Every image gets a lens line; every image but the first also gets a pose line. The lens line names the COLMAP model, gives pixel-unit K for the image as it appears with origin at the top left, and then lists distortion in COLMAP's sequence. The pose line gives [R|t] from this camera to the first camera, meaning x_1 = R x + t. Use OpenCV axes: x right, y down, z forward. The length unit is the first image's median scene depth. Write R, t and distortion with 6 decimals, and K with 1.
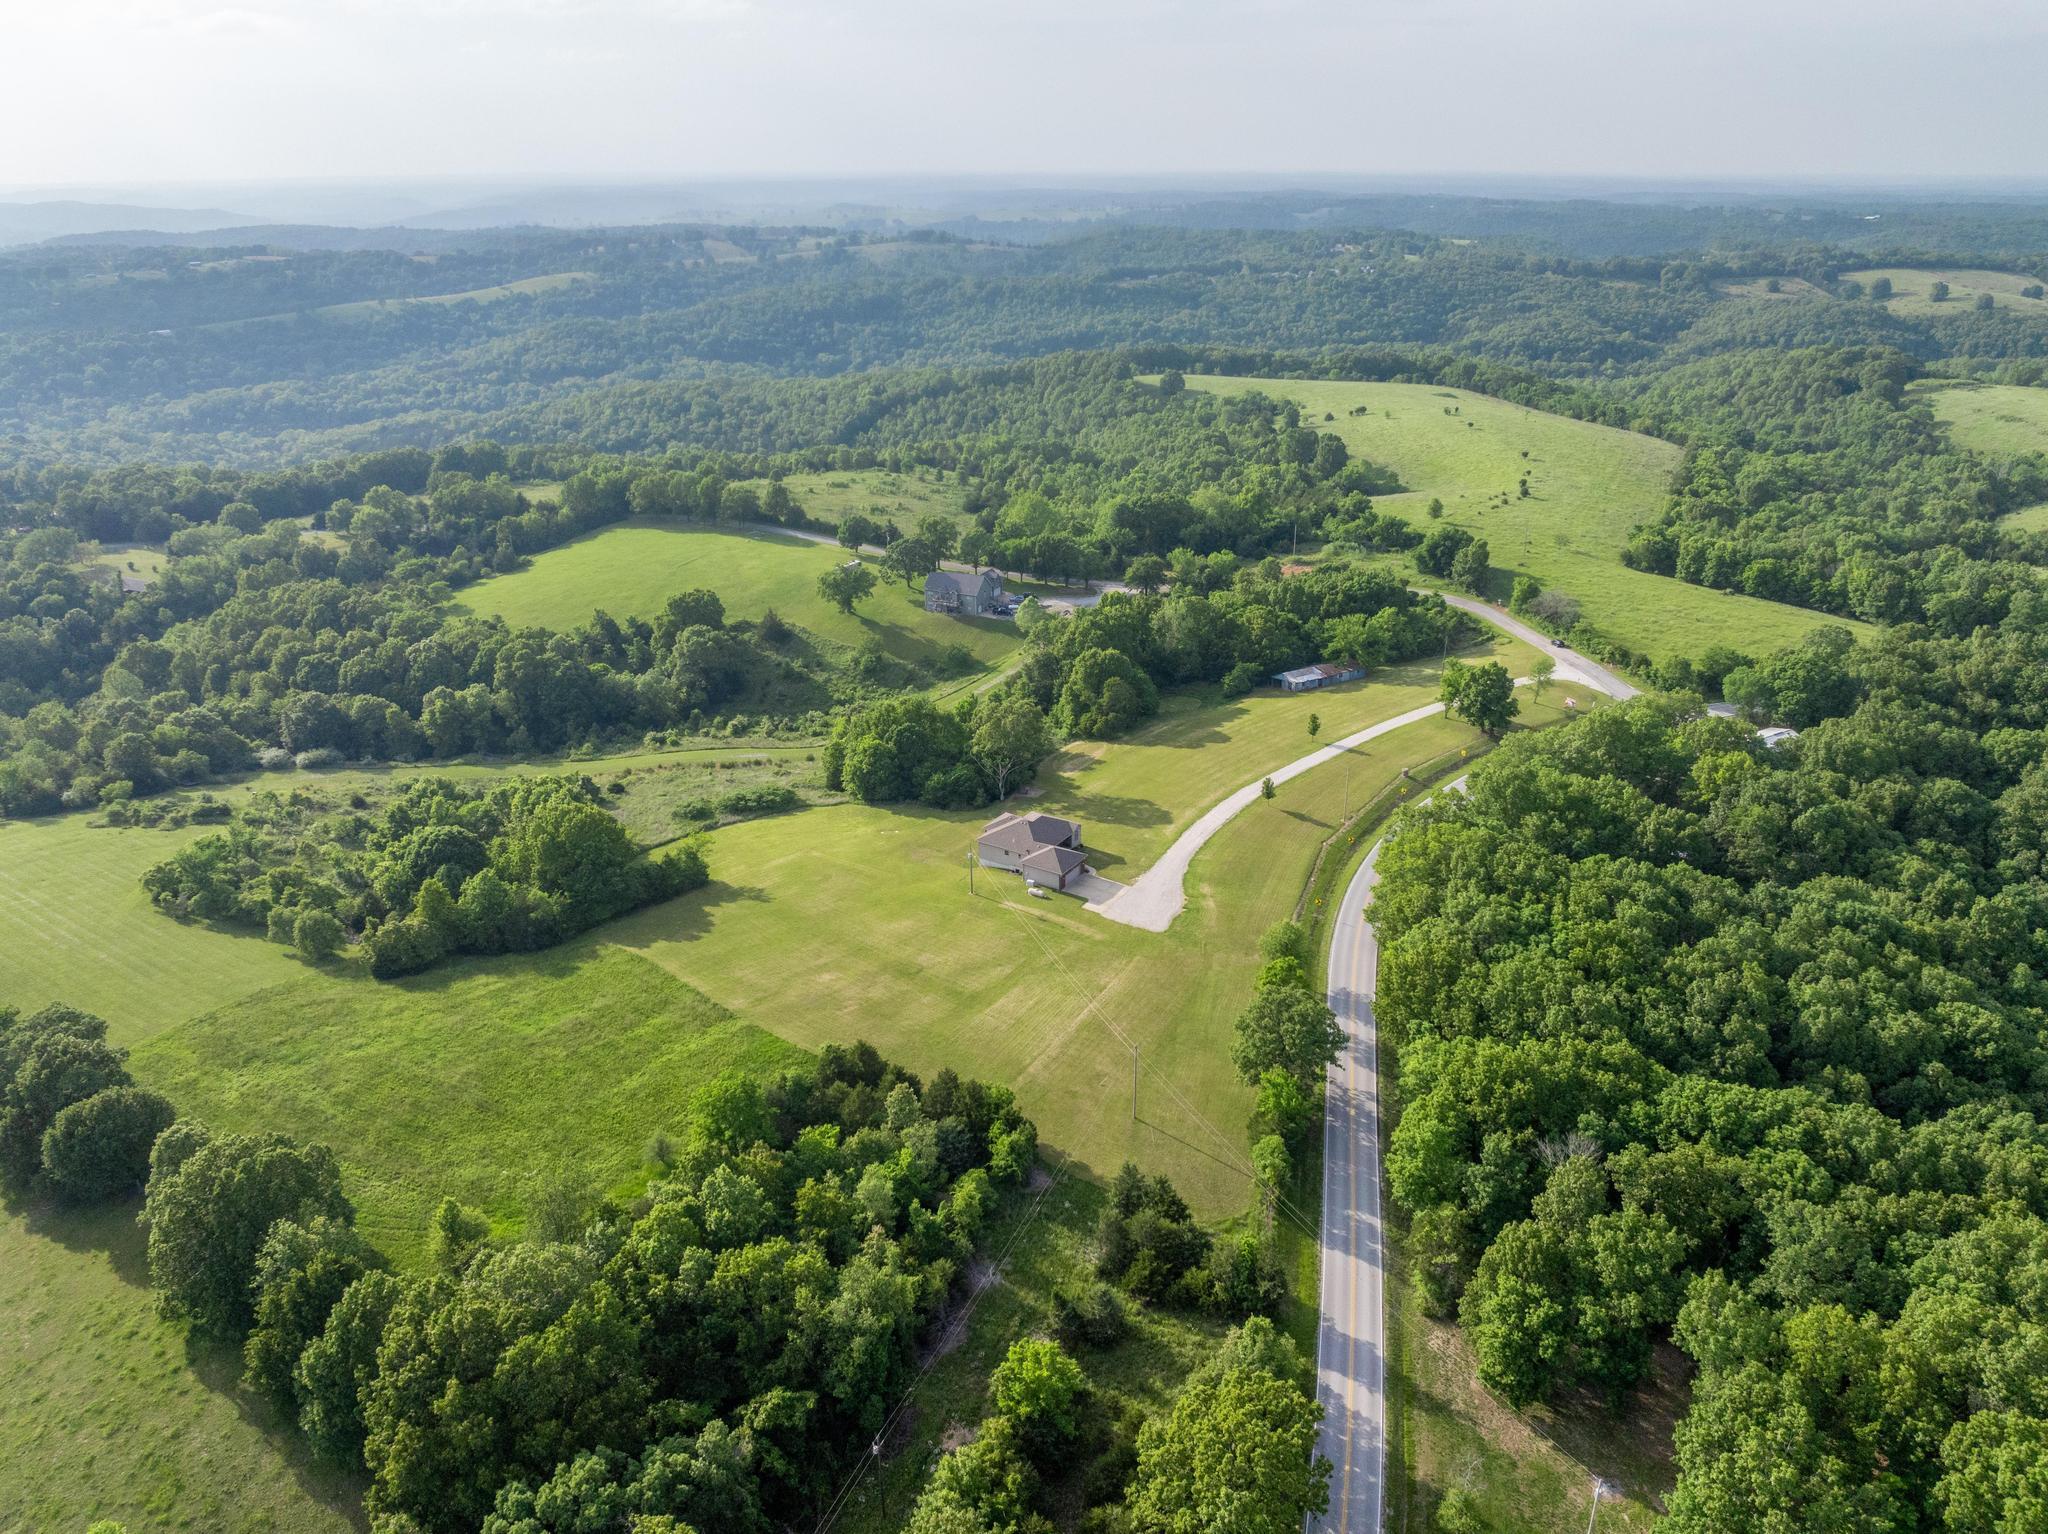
lens RADIAL K [[1457.0, 0, 1033.6], [0, 1457.0, 720.2], [0, 0, 1]] dist [-0.044041, 0.009117]
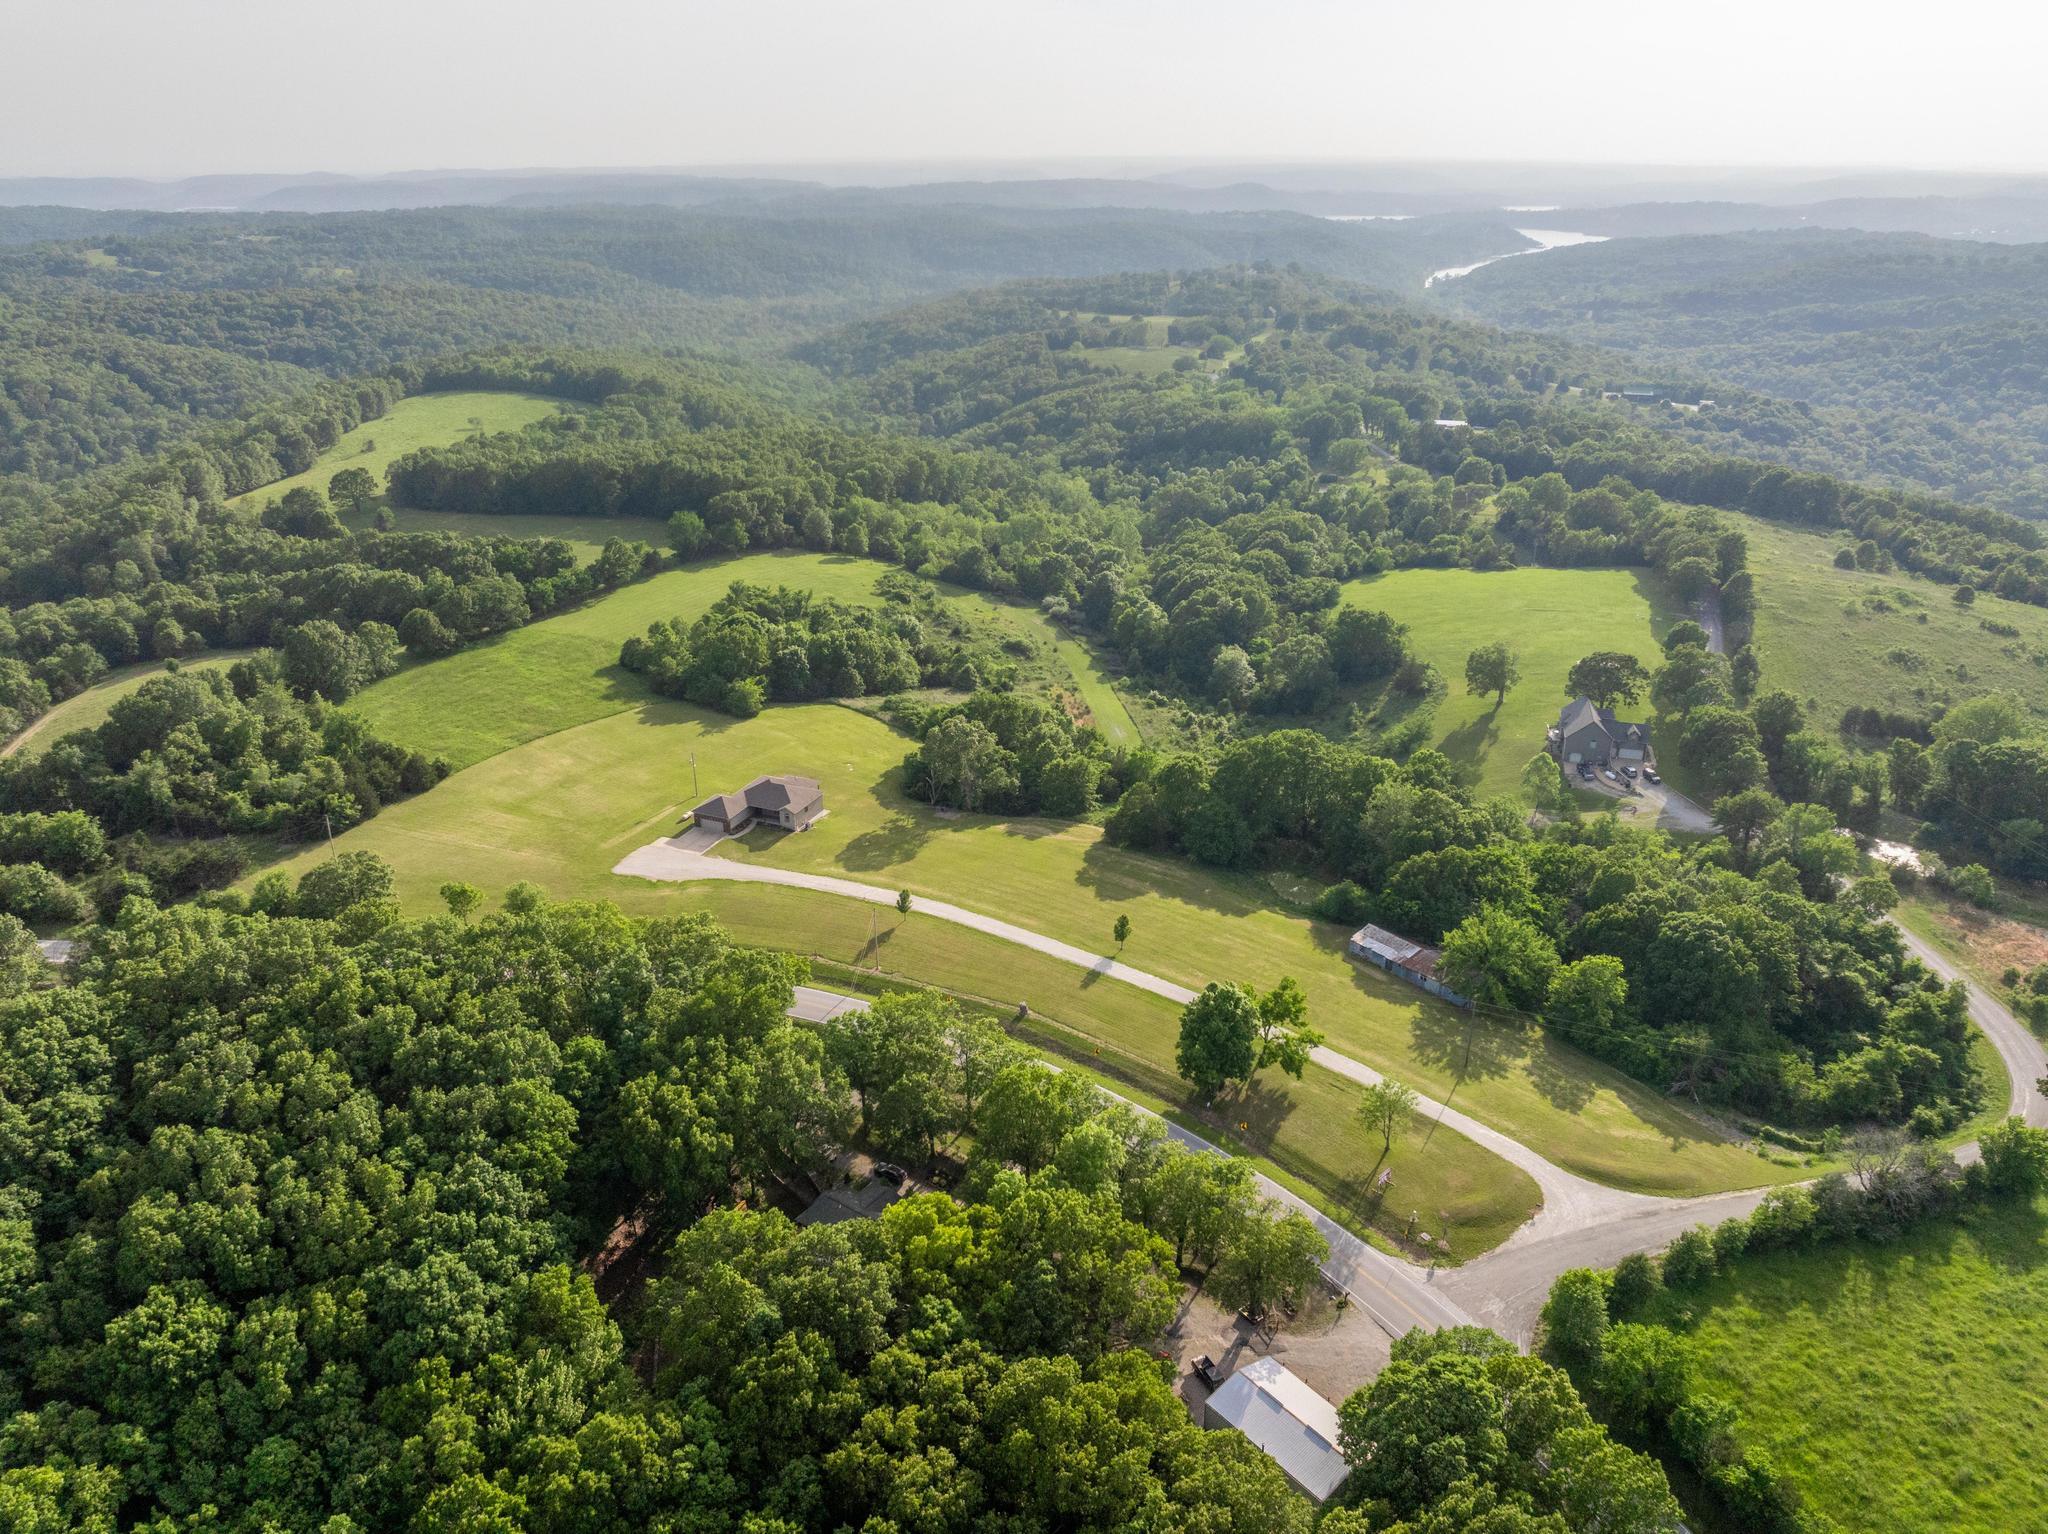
lens RADIAL K [[1457.0, 0, 1033.6], [0, 1457.0, 720.2], [0, 0, 1]] dist [-0.044041, 0.009117]
pose [[0.165308, 0.366915, -0.915449, 0.595468], [-0.355049, 0.888124, 0.291850, -0.211463], [0.920116, 0.276784, 0.277087, 0.510902]]
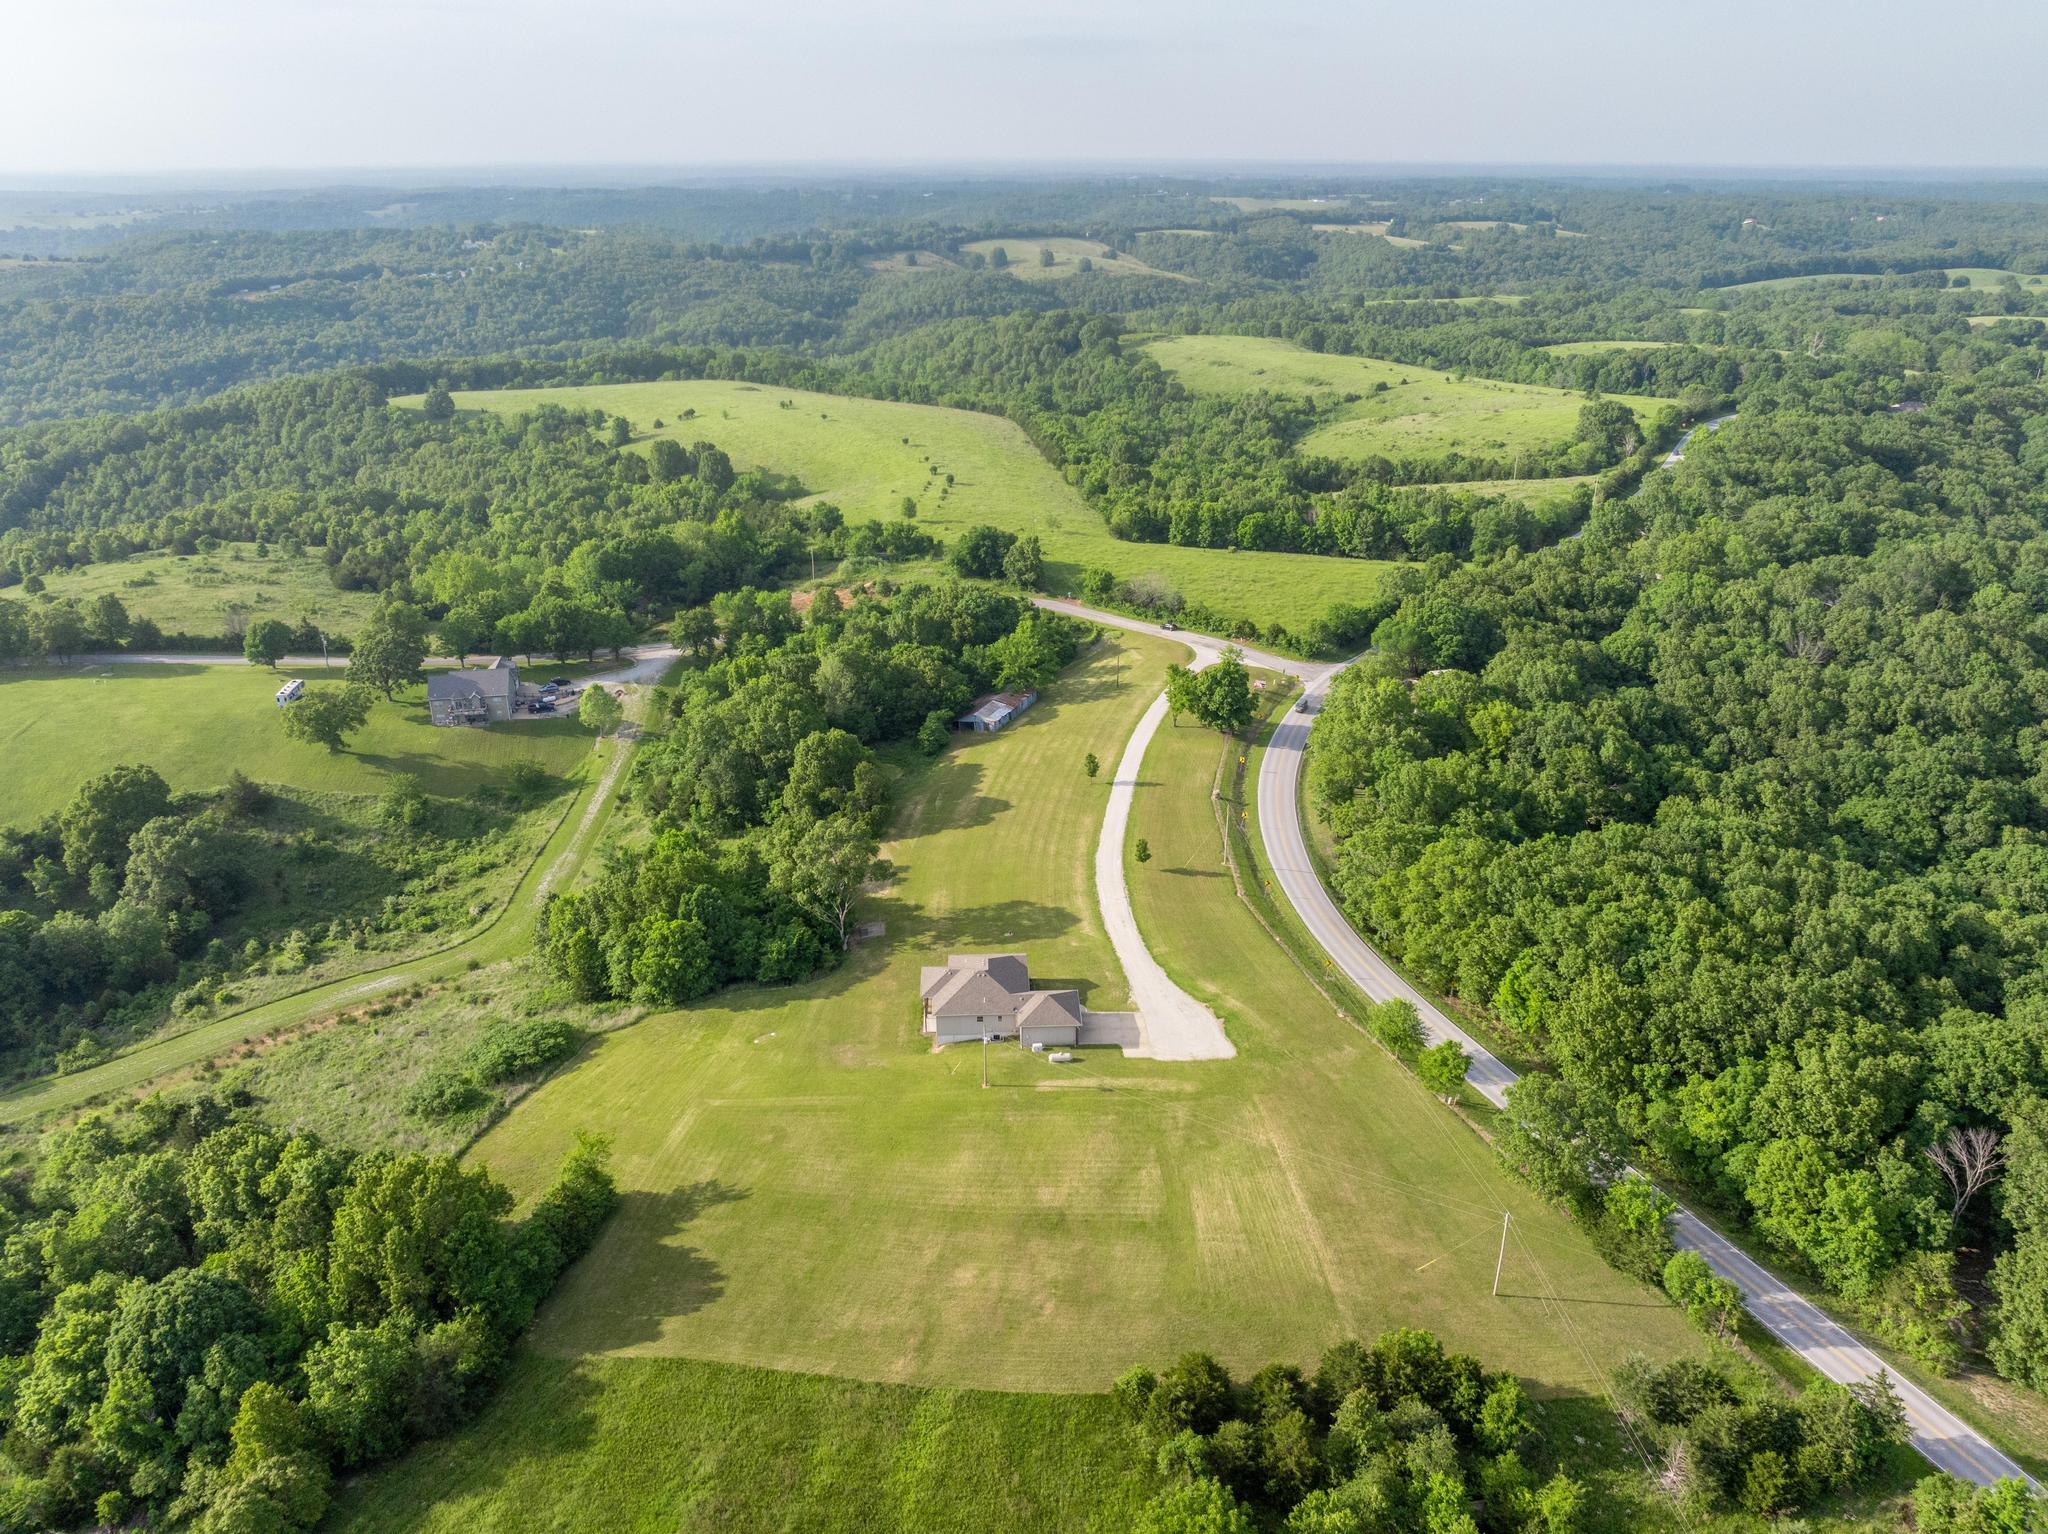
lens RADIAL K [[1457.0, 0, 1033.6], [0, 1457.0, 720.2], [0, 0, 1]] dist [-0.044041, 0.009117]
pose [[0.820512, -0.206076, 0.533190, -0.219225], [0.202852, 0.977020, 0.065451, -0.064129], [-0.534425, 0.054455, 0.843460, 0.186512]]
